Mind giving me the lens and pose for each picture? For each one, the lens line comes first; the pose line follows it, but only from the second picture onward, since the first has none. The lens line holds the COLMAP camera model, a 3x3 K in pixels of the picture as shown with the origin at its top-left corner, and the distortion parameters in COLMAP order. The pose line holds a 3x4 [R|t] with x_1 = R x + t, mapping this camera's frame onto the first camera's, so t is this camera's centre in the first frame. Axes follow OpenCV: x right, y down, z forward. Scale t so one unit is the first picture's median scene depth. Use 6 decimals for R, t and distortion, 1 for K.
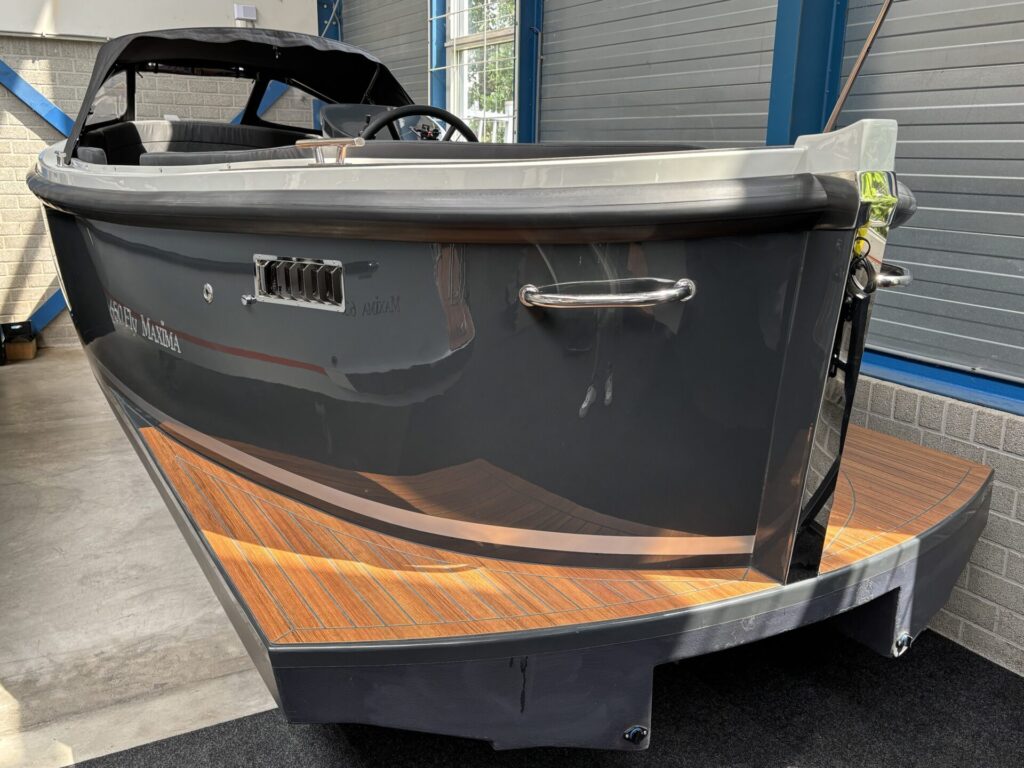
lens RADIAL K [[927.6, 0, 511.2], [0, 927.6, 387.7], [0, 0, 1]] dist [0.015361, 0.037571]
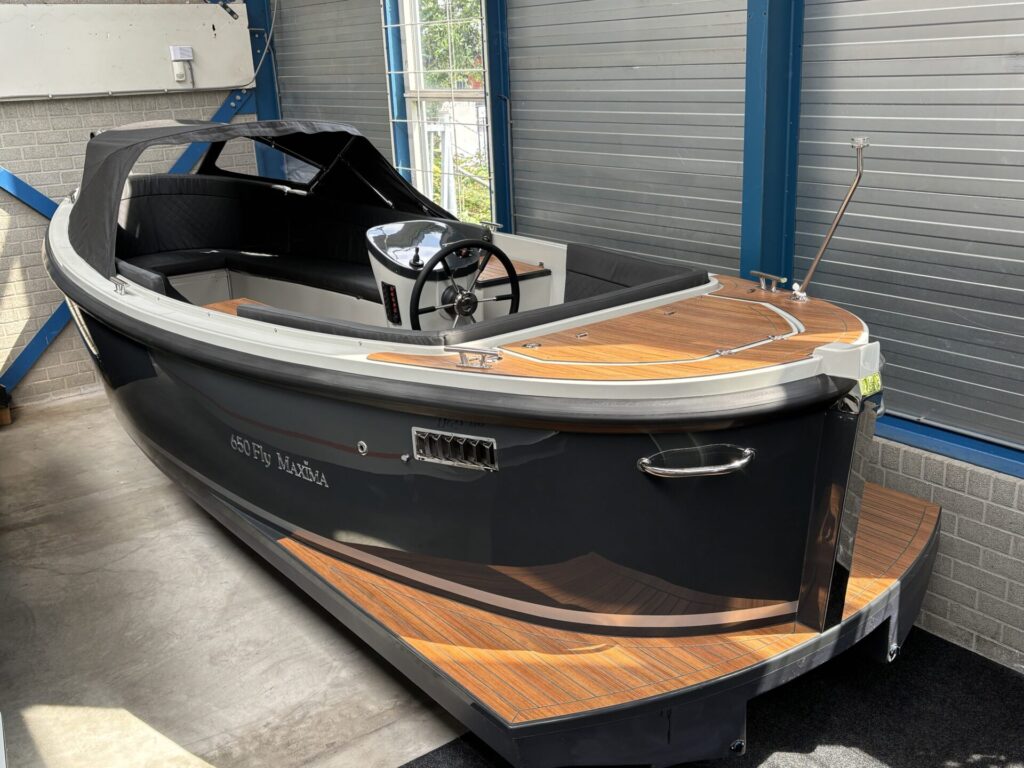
lens RADIAL K [[1024.1, 0, 508.4], [0, 1024.1, 379.3], [0, 0, 1]] dist [0.026074, 0.000000]
pose [[0.989780, -0.097267, 0.104282, -0.230387], [0.091646, 0.994135, 0.057418, -0.228959], [-0.109255, -0.047274, 0.992889, -0.383776]]
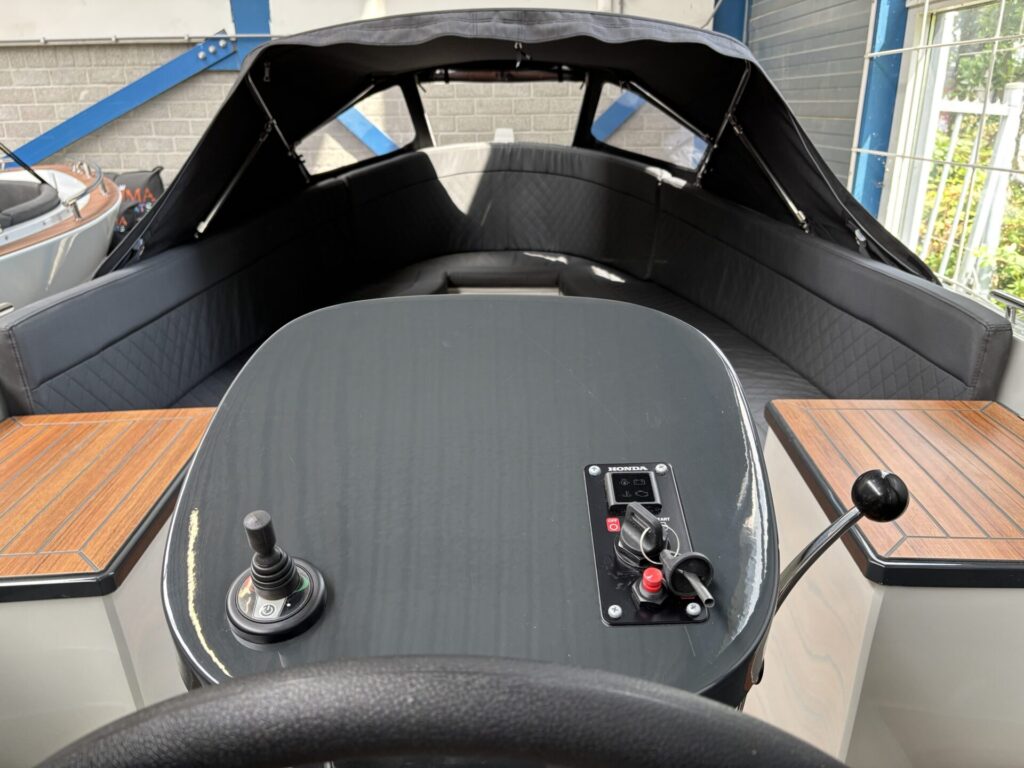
lens RADIAL K [[792.8, 0, 509.9], [0, 792.8, 384.7], [0, 0, 1]] dist [0.016093, -0.031362]
pose [[0.868265, 0.140056, -0.475920, -0.051649], [-0.097528, 0.988790, 0.113056, -0.408323], [0.486419, -0.051747, 0.872192, 1.083327]]
